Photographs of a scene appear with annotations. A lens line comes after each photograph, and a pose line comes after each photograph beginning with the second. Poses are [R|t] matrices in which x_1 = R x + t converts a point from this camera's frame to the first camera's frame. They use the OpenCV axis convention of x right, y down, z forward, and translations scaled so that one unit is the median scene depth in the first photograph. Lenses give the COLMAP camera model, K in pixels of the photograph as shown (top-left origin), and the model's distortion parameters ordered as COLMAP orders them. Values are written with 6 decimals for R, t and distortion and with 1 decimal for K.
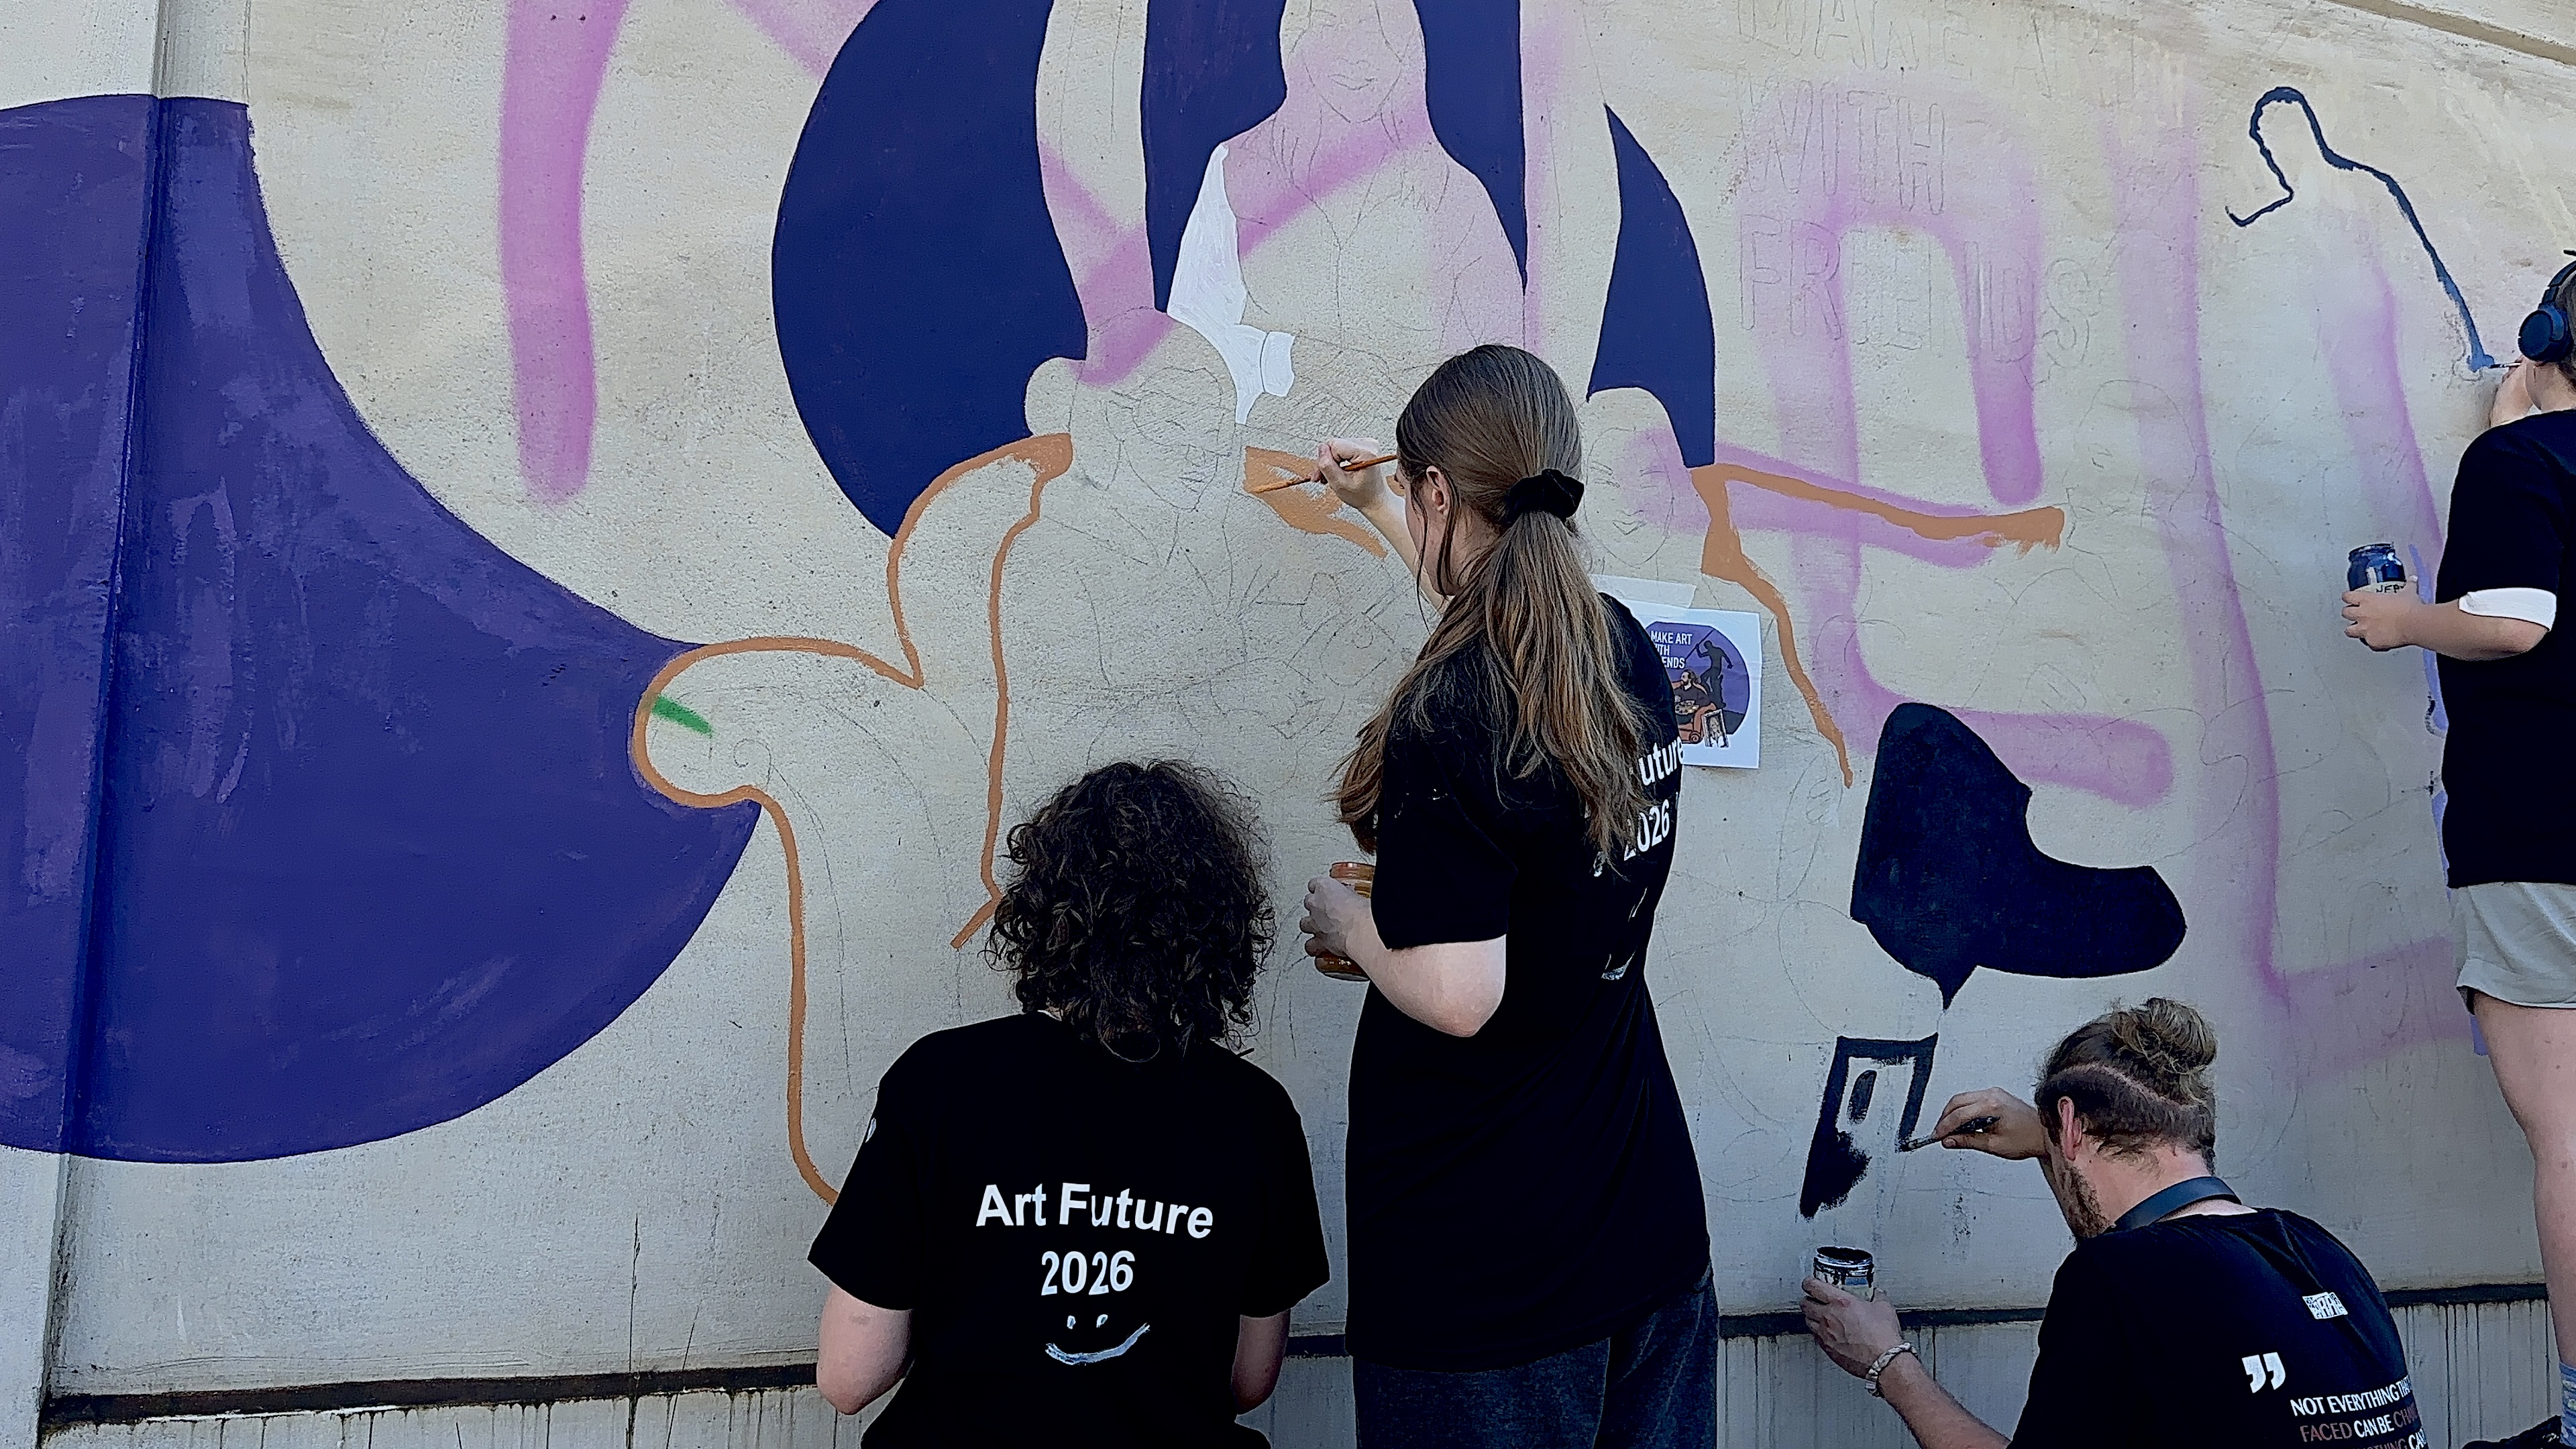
lens RADIAL K [[2367.1, 0, 1288.0], [0, 2367.1, 724.5], [0, 0, 1]] dist [0.149829, -0.350425]
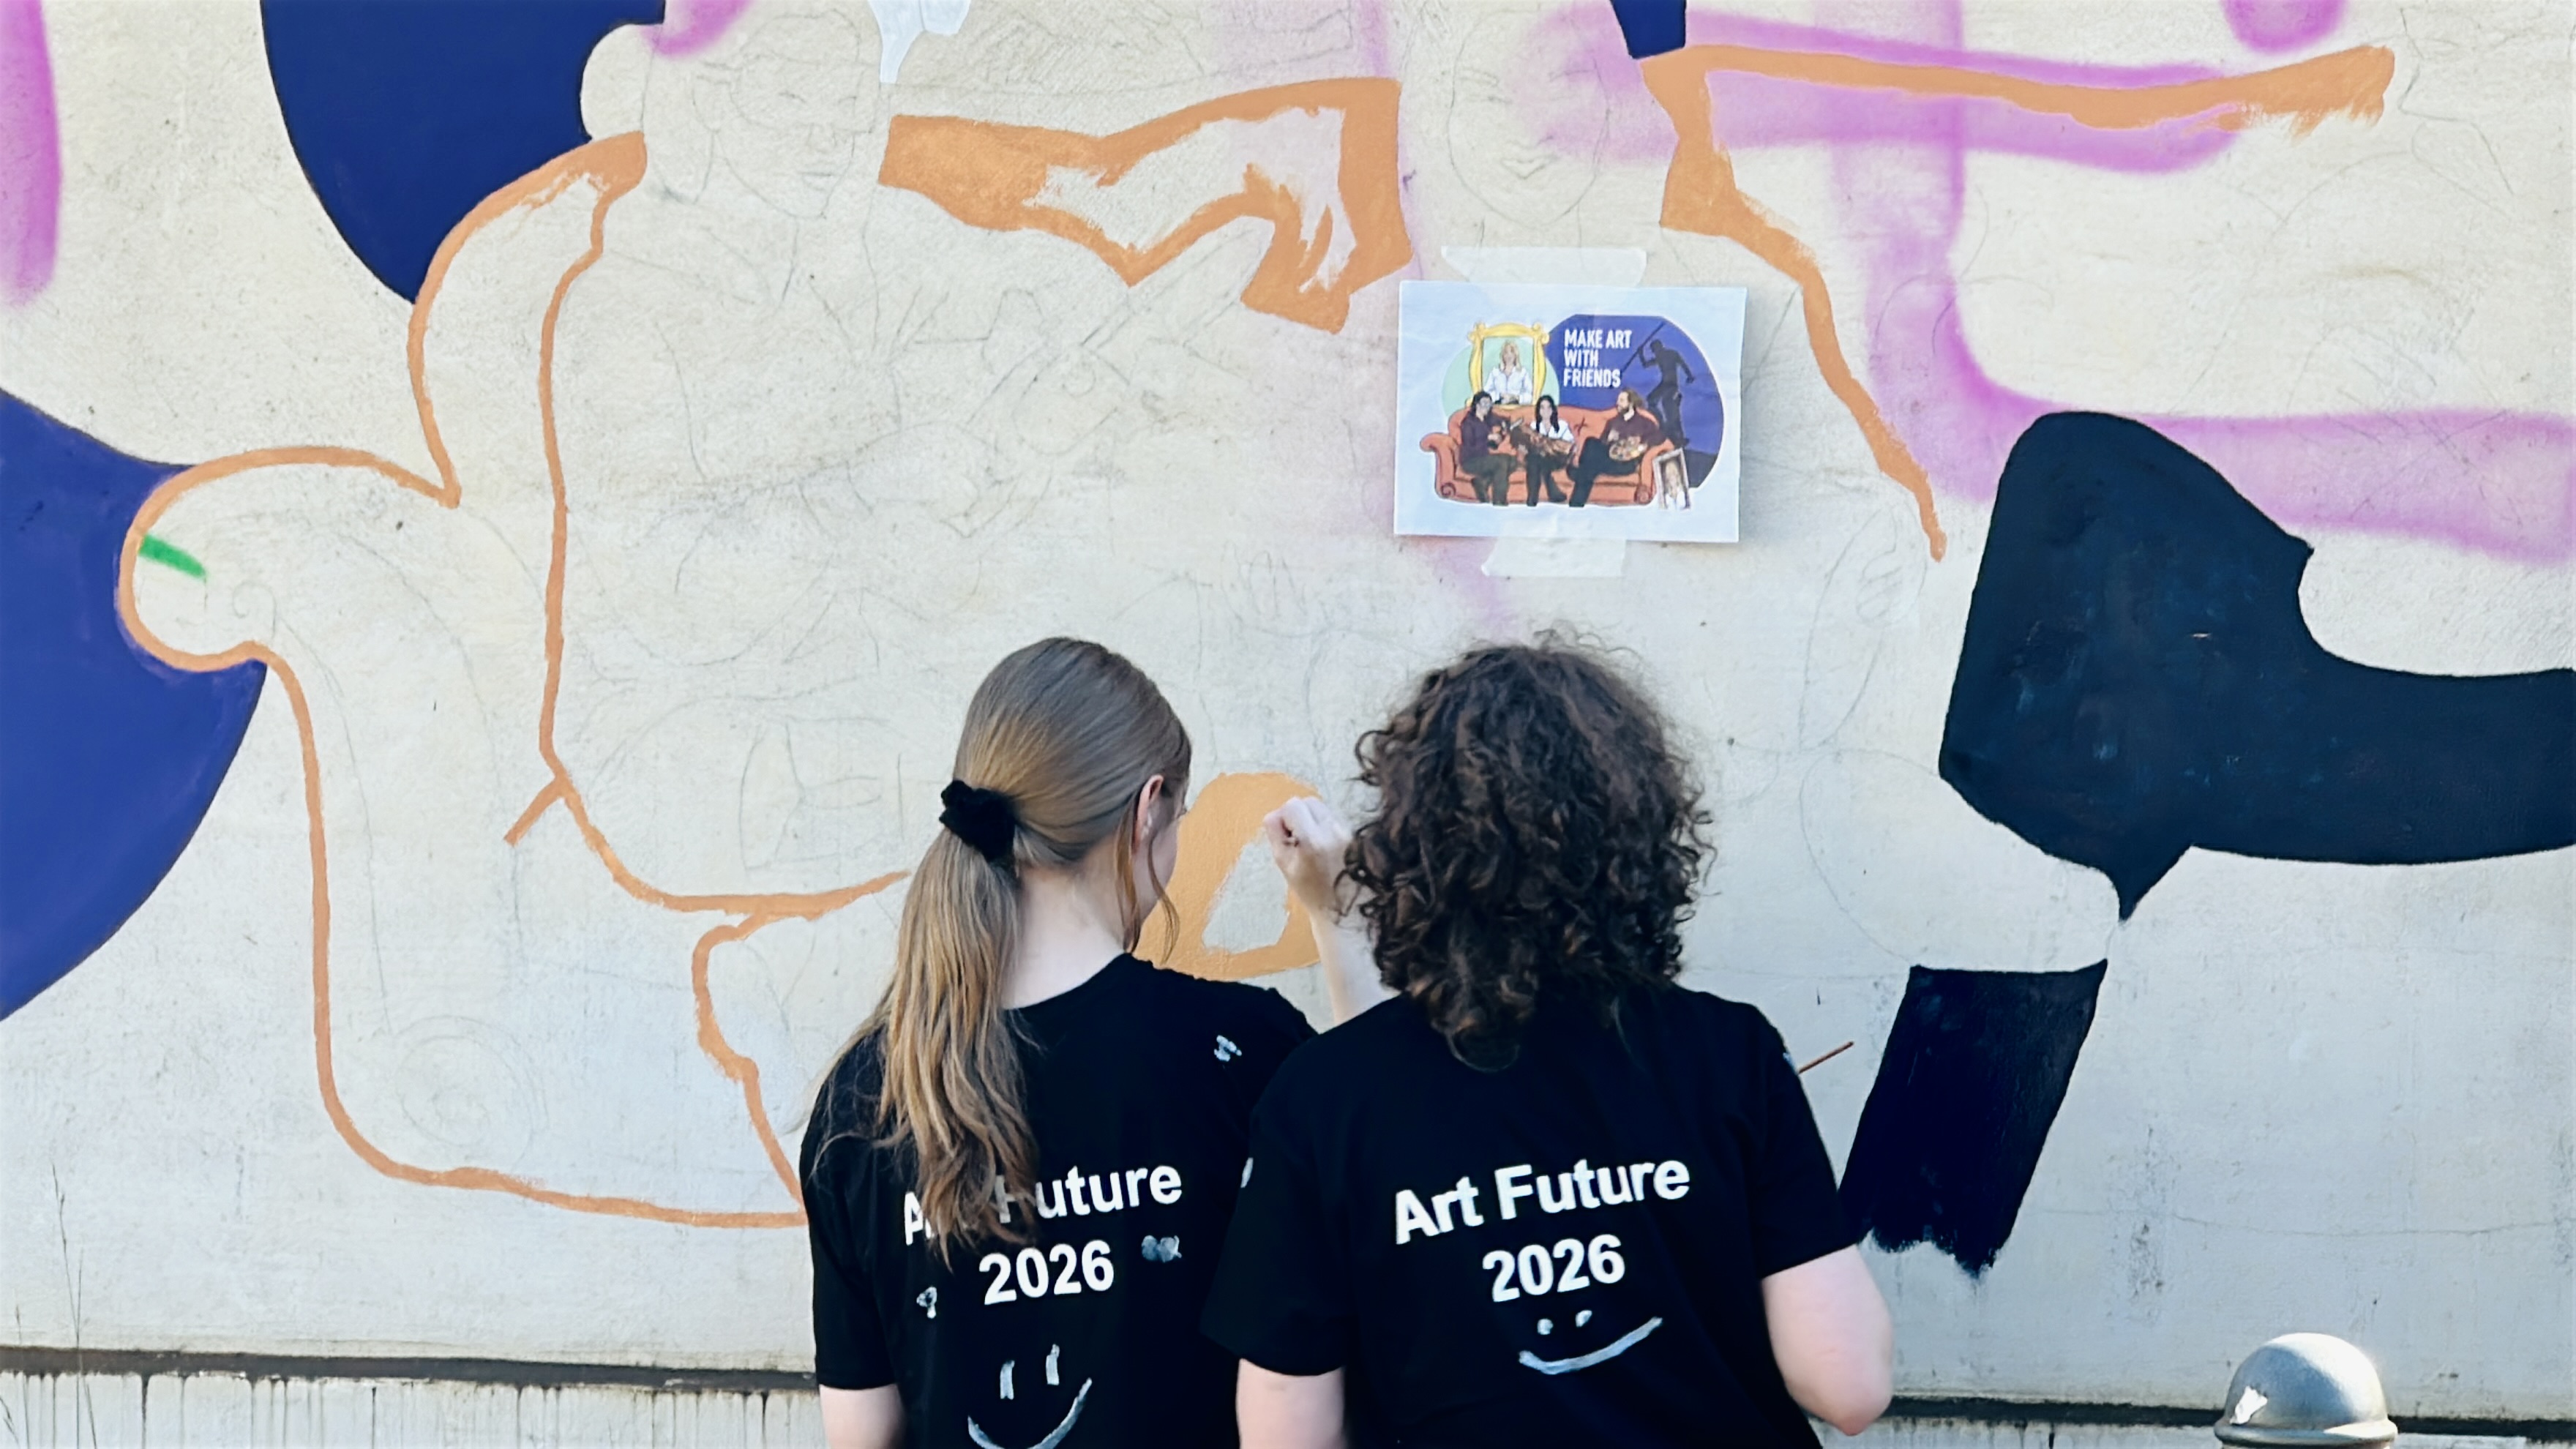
lens RADIAL K [[11071.4, 0, 1288.0], [0, 11071.4, 724.5], [0, 0, 1]] dist [-0.480631, 2.097497]
pose [[0.754410, 0.007275, -0.656363, 2.236715], [0.089742, 0.989406, 0.114113, -0.306370], [0.650240, -0.144992, 0.745765, -1.384104]]
